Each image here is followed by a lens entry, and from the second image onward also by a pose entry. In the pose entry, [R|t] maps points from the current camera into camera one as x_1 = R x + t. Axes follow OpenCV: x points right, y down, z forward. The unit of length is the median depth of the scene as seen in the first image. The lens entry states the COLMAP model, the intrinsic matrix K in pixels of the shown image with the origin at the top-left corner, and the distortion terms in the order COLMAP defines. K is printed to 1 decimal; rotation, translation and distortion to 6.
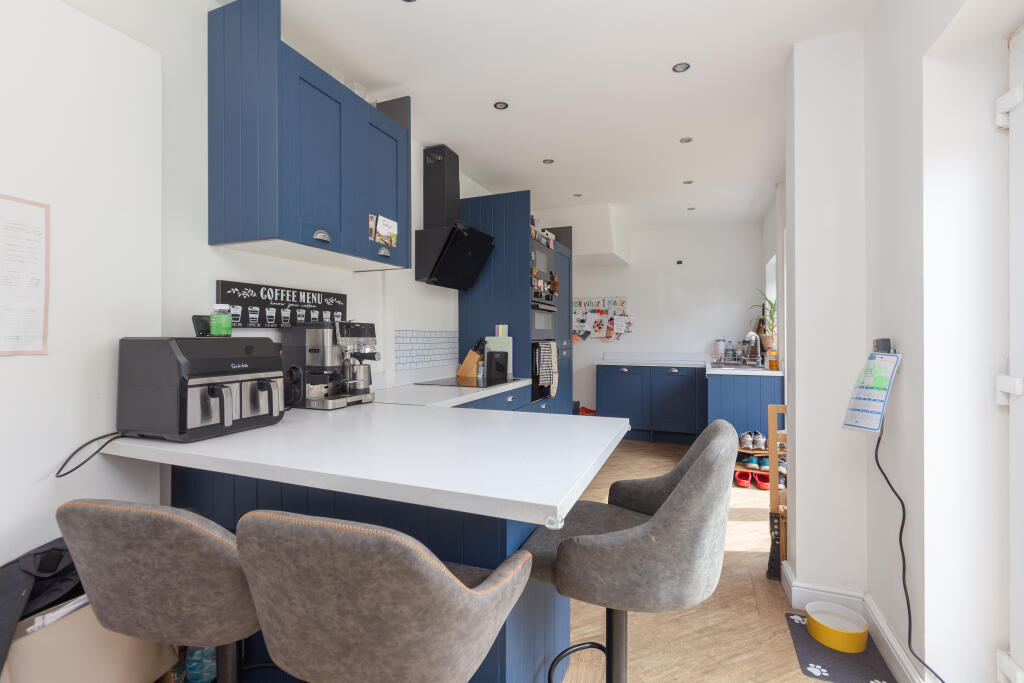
lens RADIAL K [[457.2, 0, 504.6], [0, 457.2, 334.8], [0, 0, 1]] dist [0.000746, -0.000048]
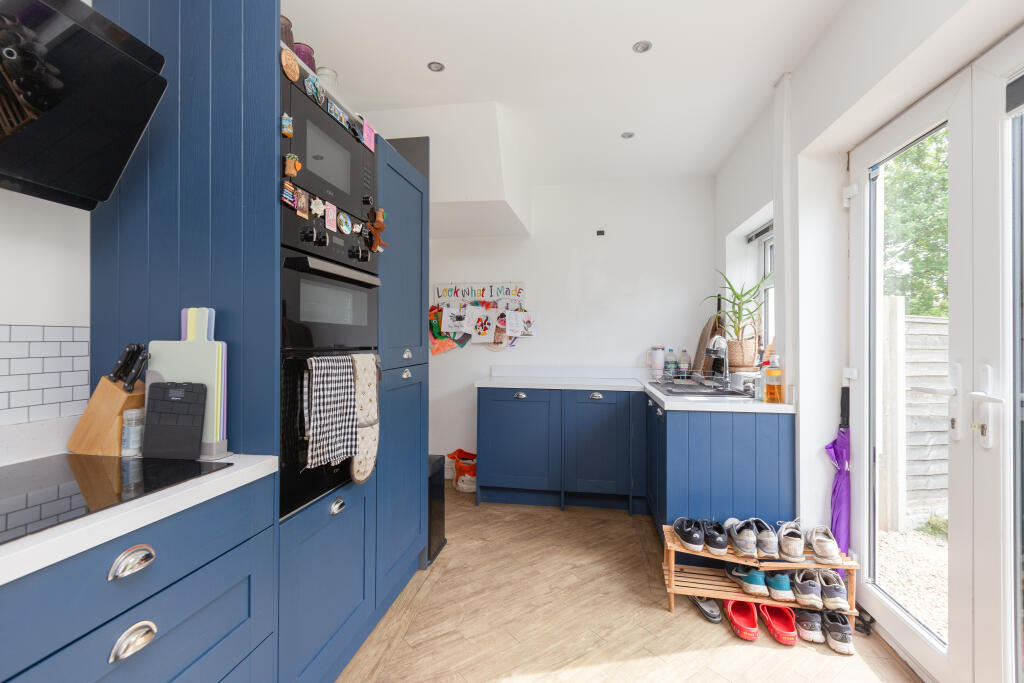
lens RADIAL K [[457.2, 0, 504.6], [0, 457.2, 334.8], [0, 0, 1]] dist [0.000746, -0.000048]
pose [[0.975245, 0.008685, 0.220958, 0.118927], [-0.006203, 0.999910, -0.011928, 0.001628], [-0.221042, 0.010262, 0.975210, 0.464141]]
